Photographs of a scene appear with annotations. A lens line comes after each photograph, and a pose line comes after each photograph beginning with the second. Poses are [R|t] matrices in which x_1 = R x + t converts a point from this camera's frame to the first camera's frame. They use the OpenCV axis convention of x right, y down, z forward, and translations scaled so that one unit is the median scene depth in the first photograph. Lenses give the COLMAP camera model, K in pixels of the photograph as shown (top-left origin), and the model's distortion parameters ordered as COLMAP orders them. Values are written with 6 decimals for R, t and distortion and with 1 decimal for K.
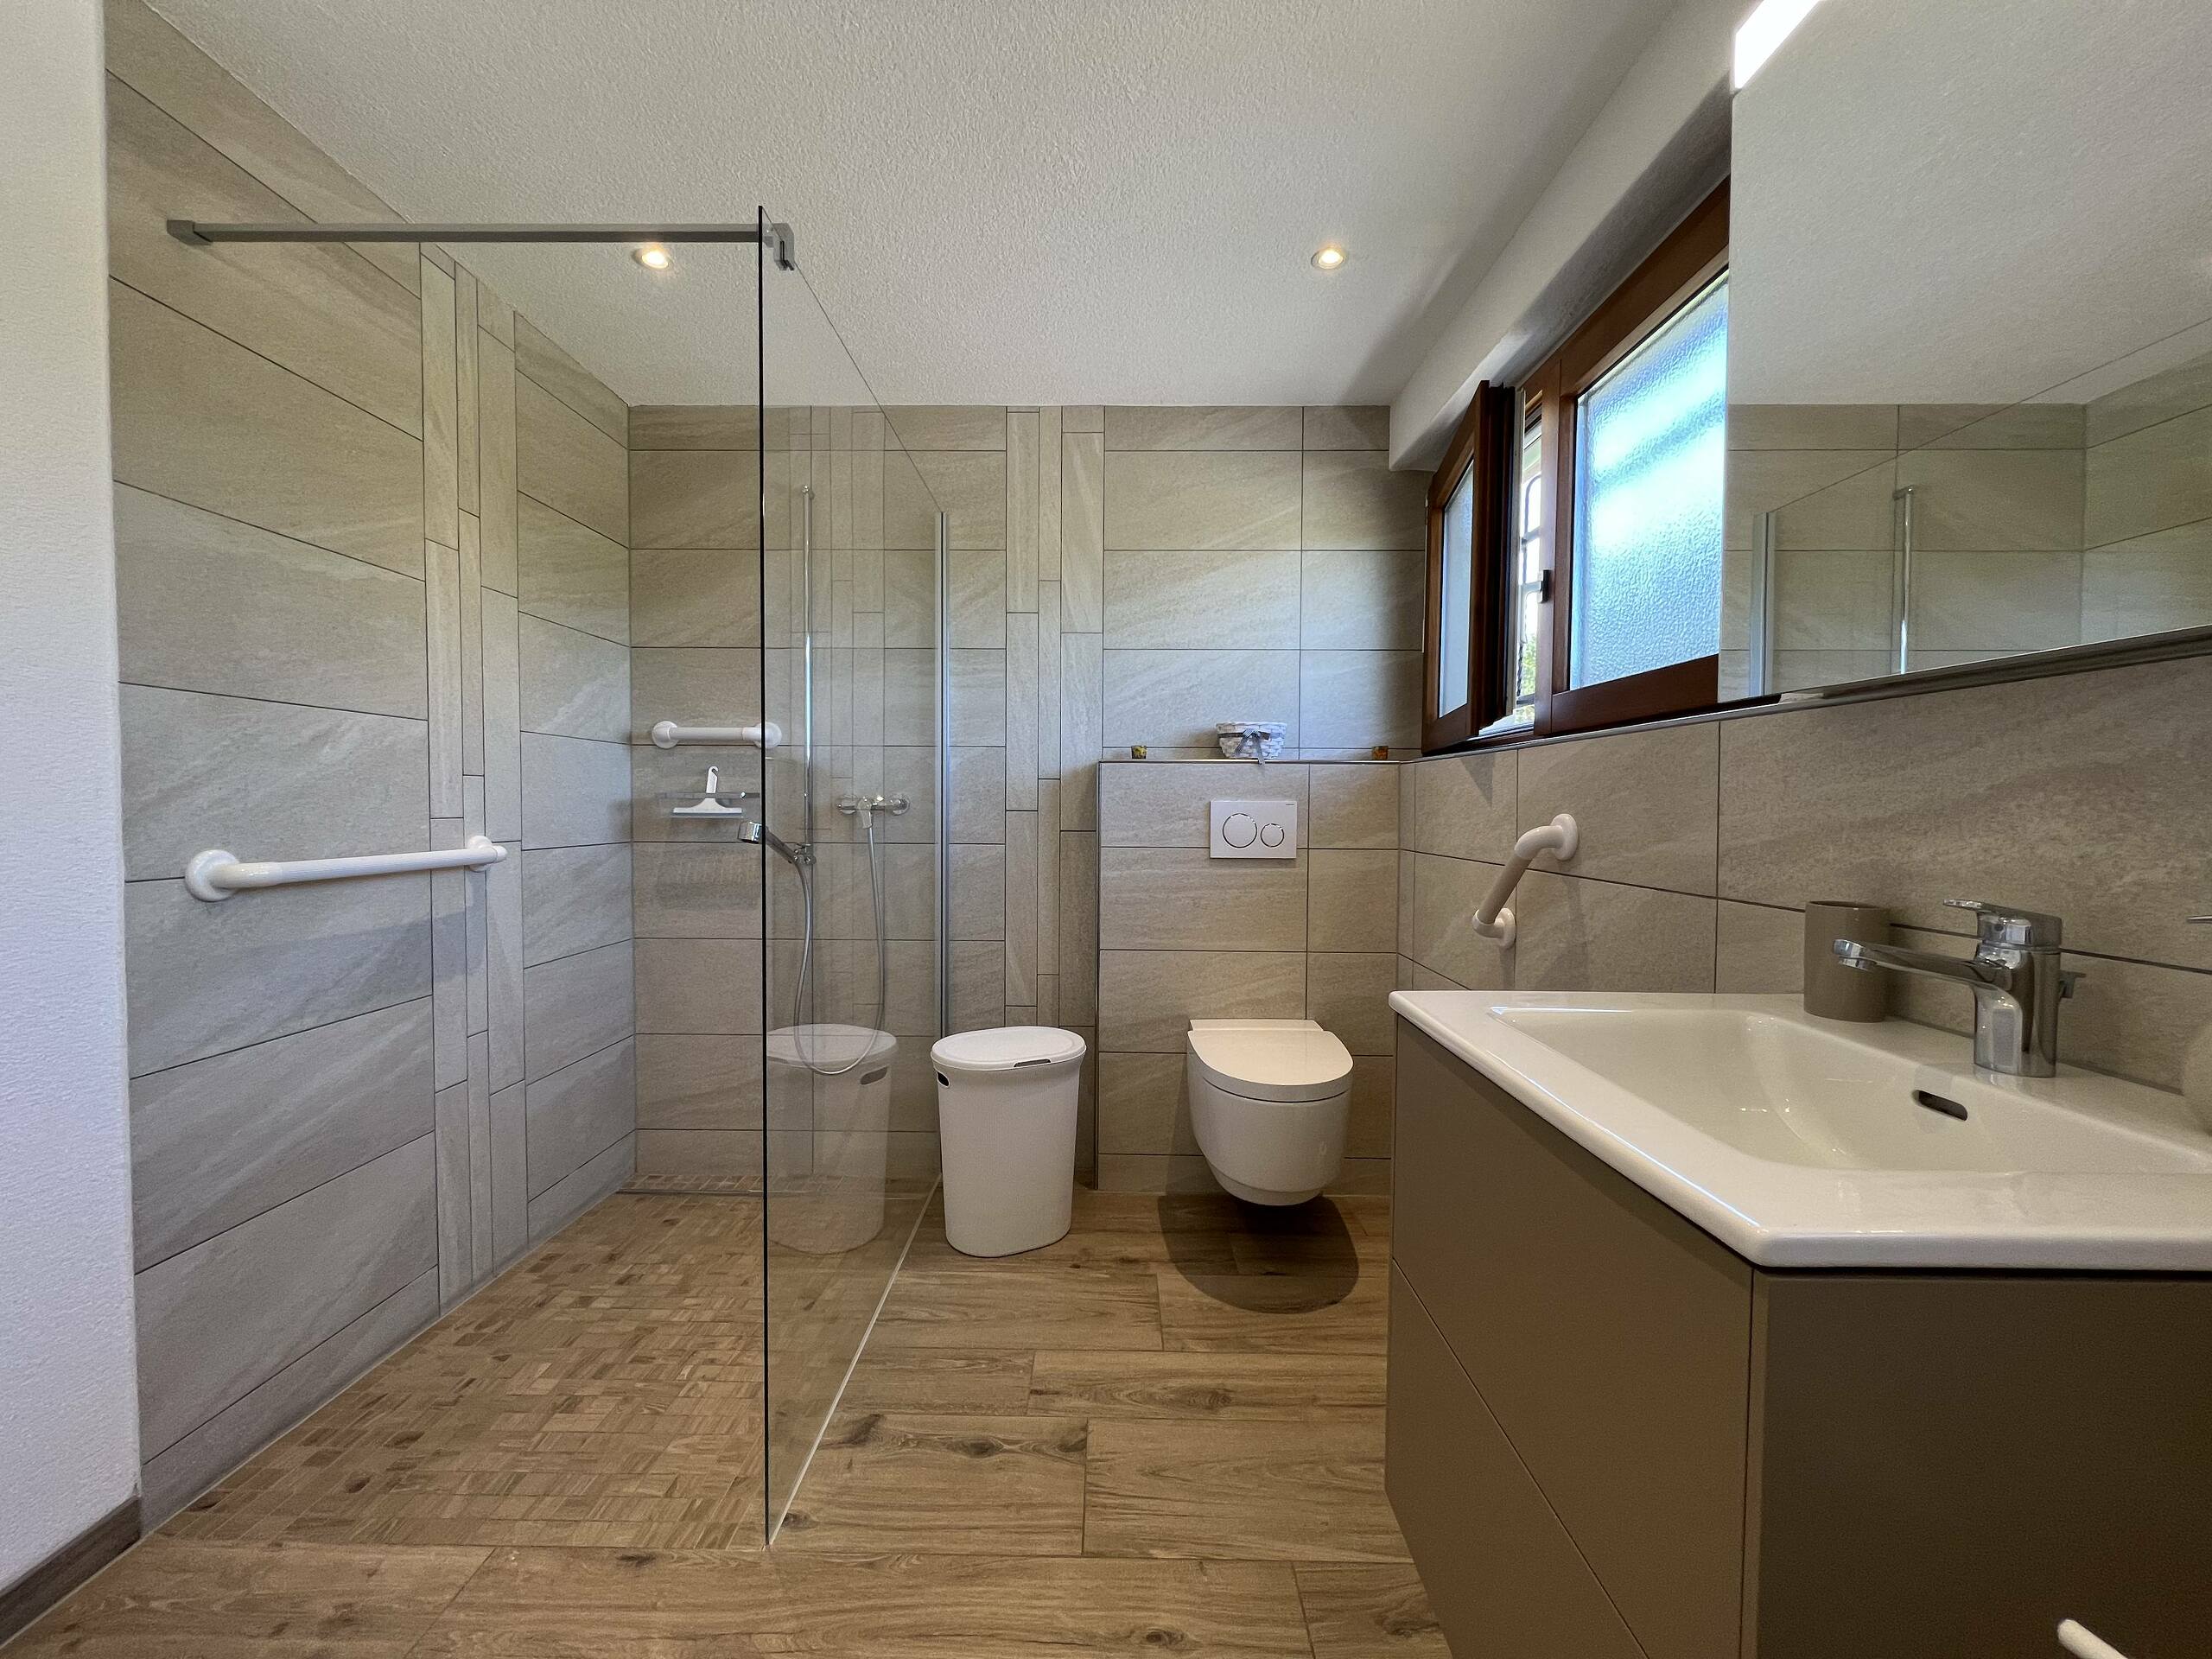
lens RADIAL K [[882.6, 0, 1098.5], [0, 882.6, 830.1], [0, 0, 1]] dist [-0.002590, 0.000368]
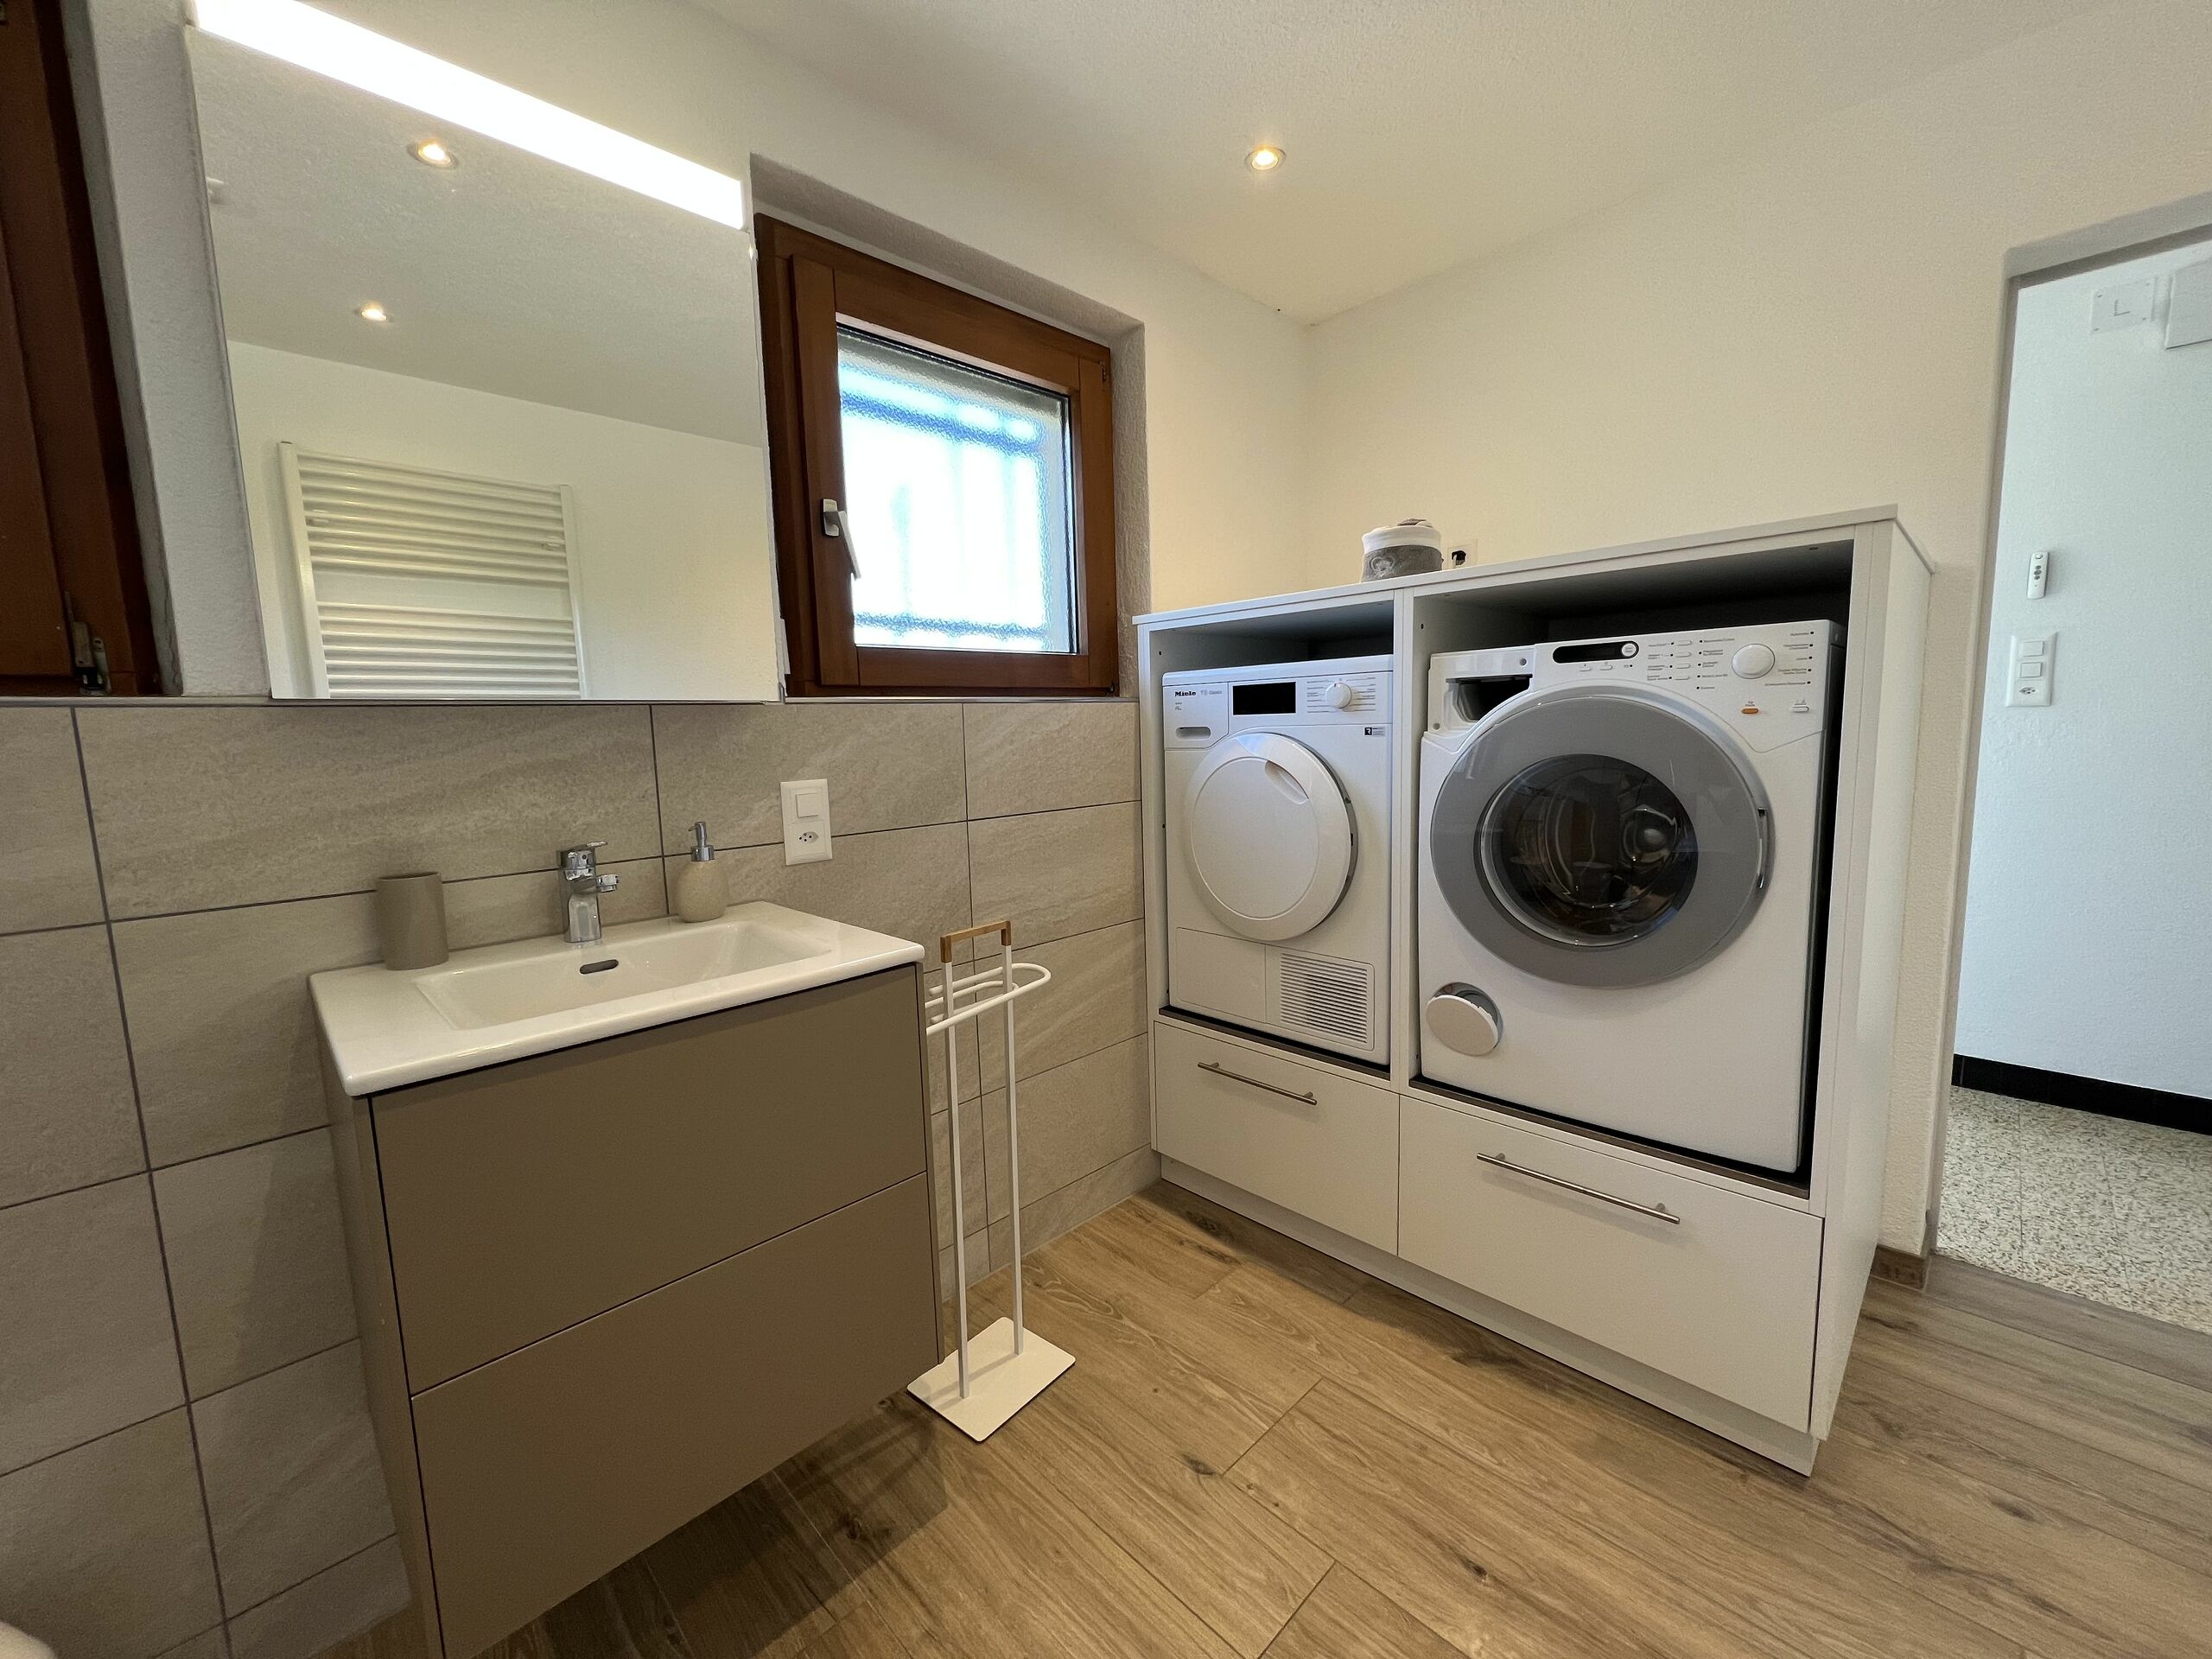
lens RADIAL K [[882.6, 0, 1098.5], [0, 882.6, 830.1], [0, 0, 1]] dist [-0.002590, 0.000368]
pose [[-0.708940, -0.067415, 0.702039, -0.296558], [0.045076, 0.989055, 0.140495, -0.045913], [-0.703827, 0.131247, -0.698142, 0.505807]]
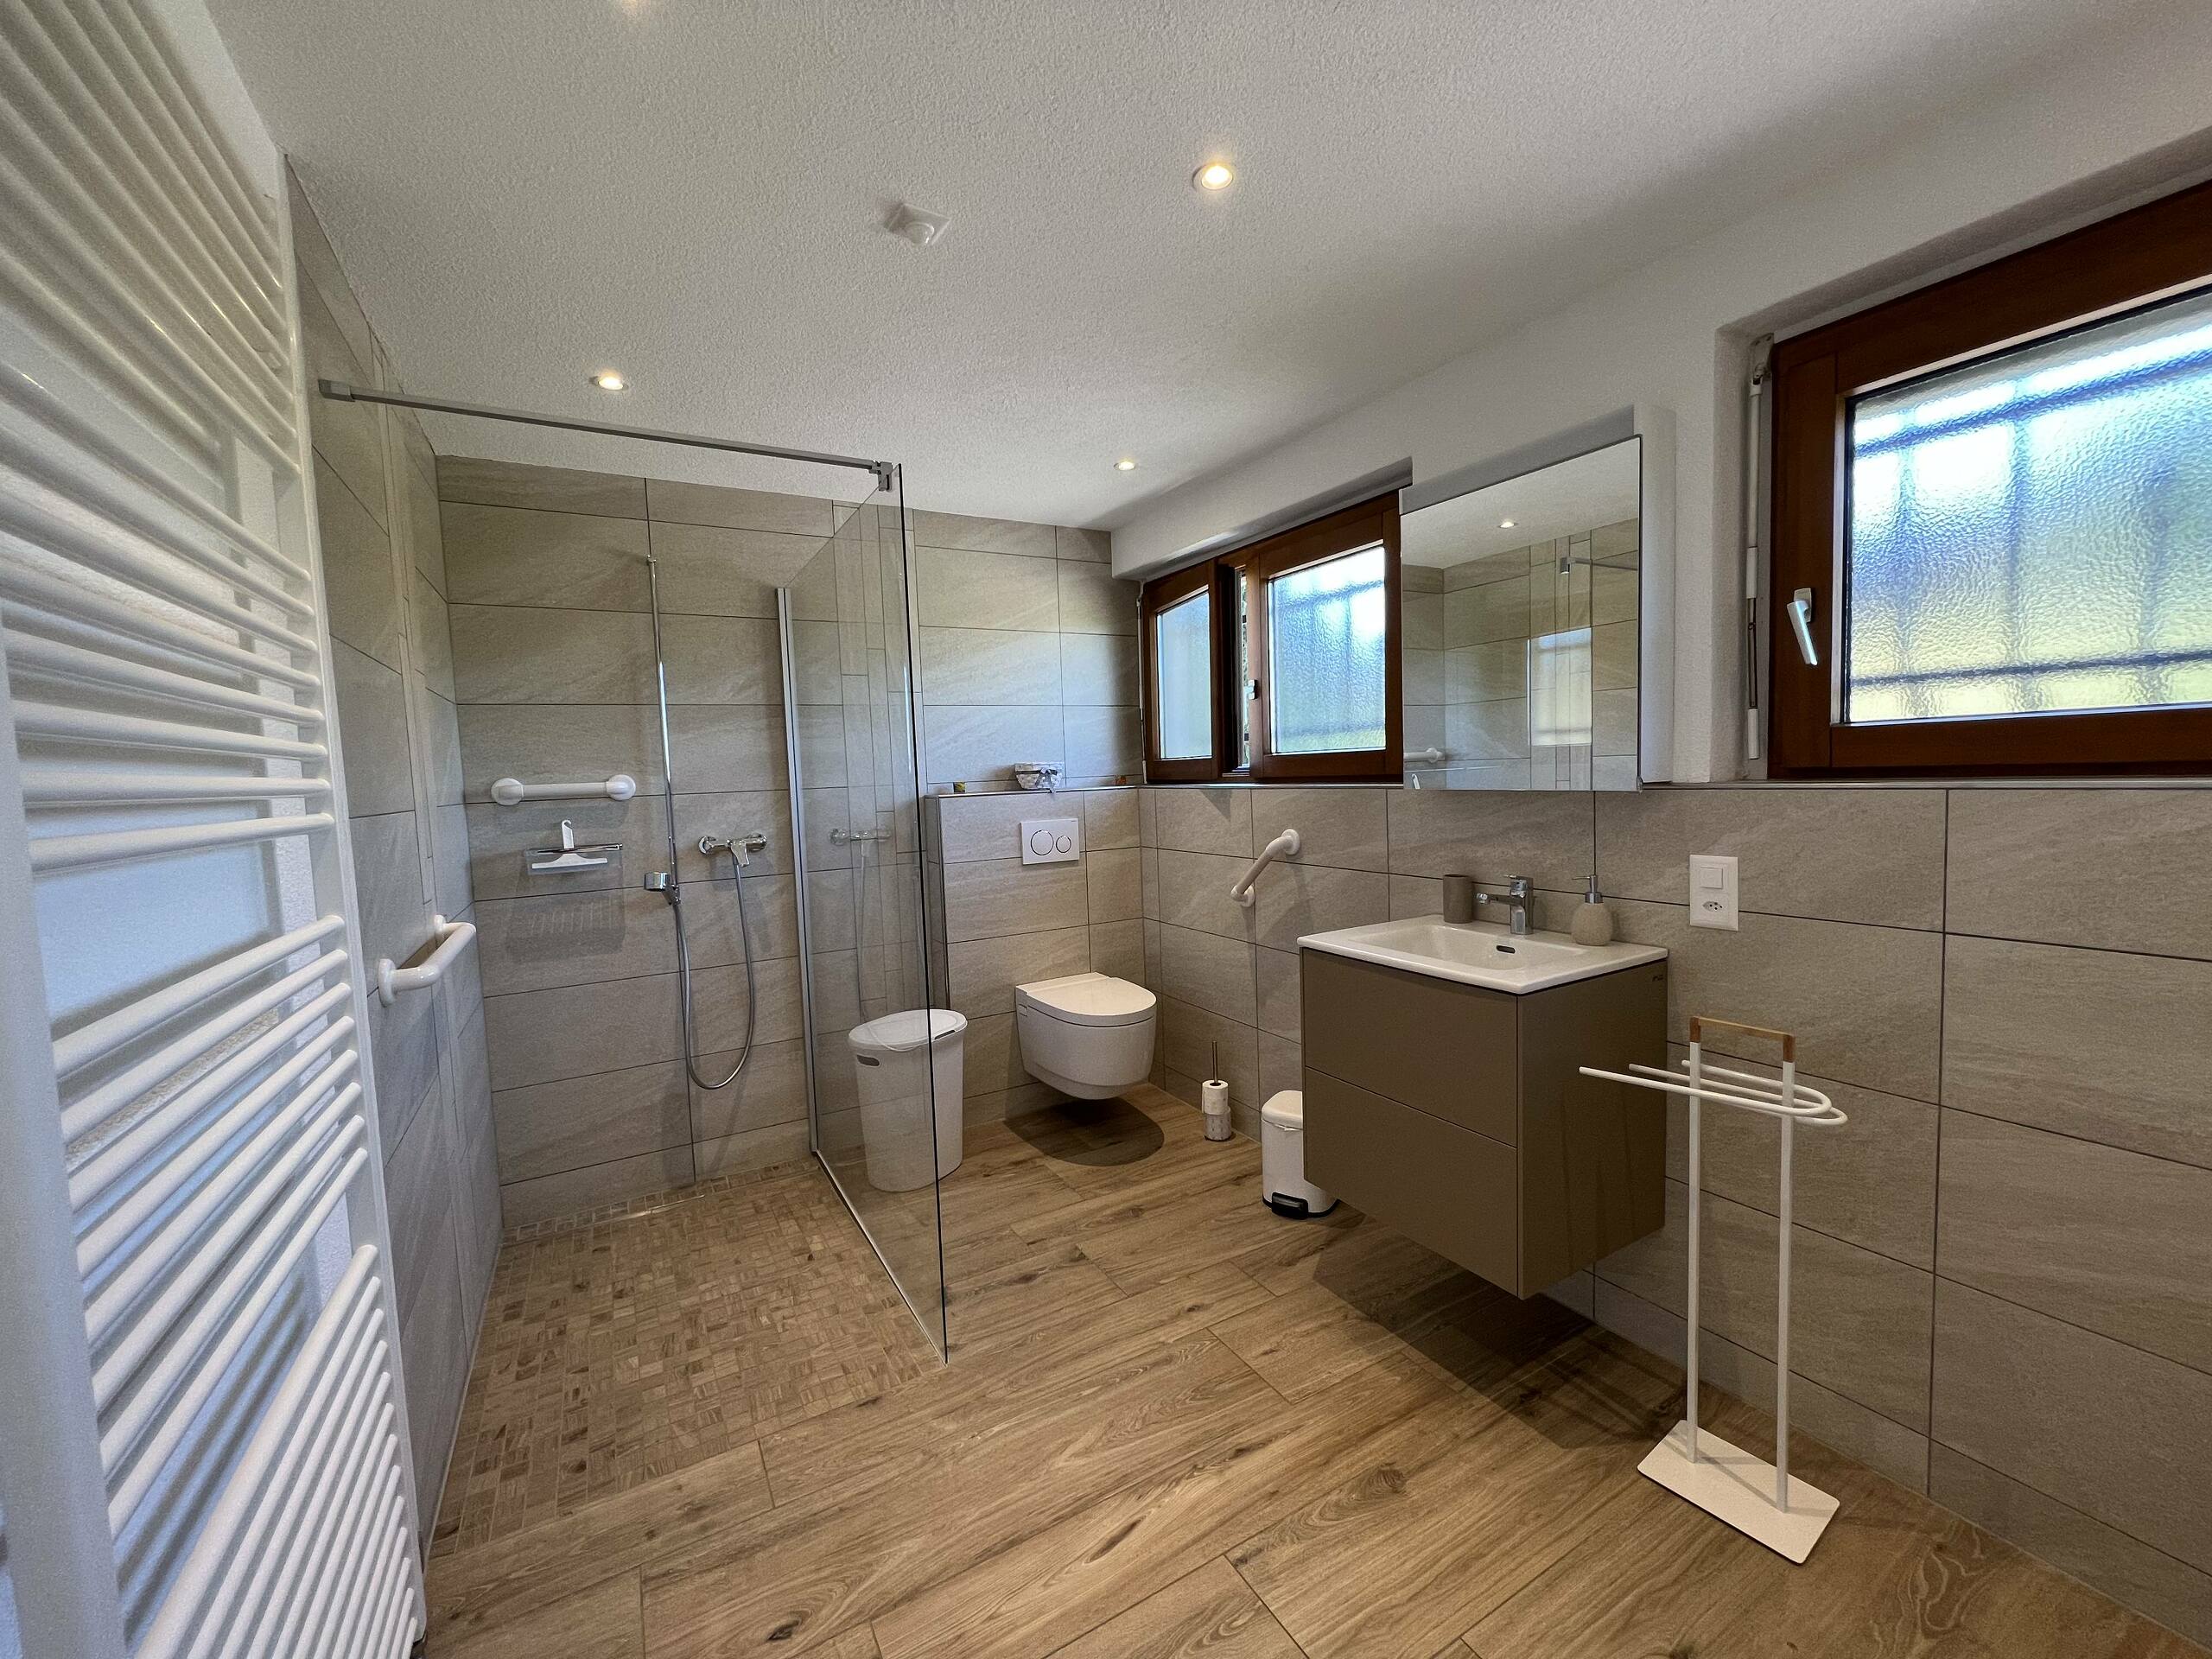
lens RADIAL K [[882.6, 0, 1098.5], [0, 882.6, 830.1], [0, 0, 1]] dist [-0.002590, 0.000368]
pose [[0.862183, -0.073593, 0.501222, -0.516112], [0.057559, 0.997216, 0.047408, -0.090966], [-0.503316, -0.012025, 0.864019, -0.254223]]
